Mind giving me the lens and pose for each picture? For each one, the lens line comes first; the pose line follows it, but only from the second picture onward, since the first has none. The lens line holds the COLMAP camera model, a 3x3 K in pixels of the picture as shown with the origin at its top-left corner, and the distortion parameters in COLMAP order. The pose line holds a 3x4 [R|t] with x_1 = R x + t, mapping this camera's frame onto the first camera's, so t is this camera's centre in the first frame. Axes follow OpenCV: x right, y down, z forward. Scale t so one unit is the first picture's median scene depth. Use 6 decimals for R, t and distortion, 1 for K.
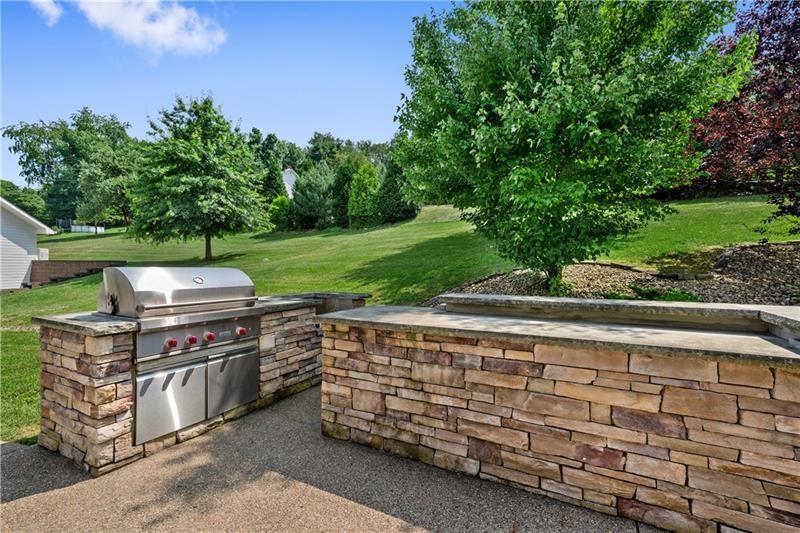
lens RADIAL K [[351.6, 0, 400.0], [0, 351.6, 266.5], [0, 0, 1]] dist [0.001656, -0.000144]
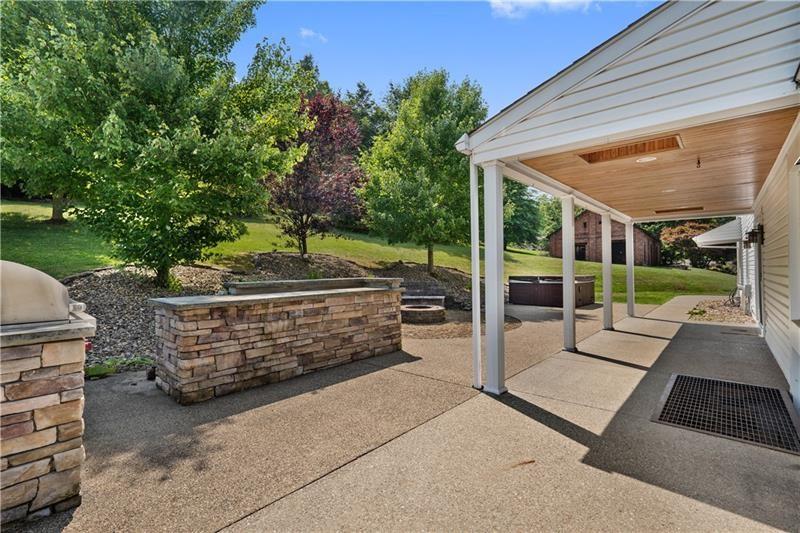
lens RADIAL K [[351.6, 0, 400.0], [0, 351.6, 266.5], [0, 0, 1]] dist [0.001656, -0.000144]
pose [[0.267746, -0.003997, 0.963481, -1.353402], [0.012665, 0.999920, 0.000629, 0.028880], [-0.963406, 0.012034, 0.267775, -0.004265]]
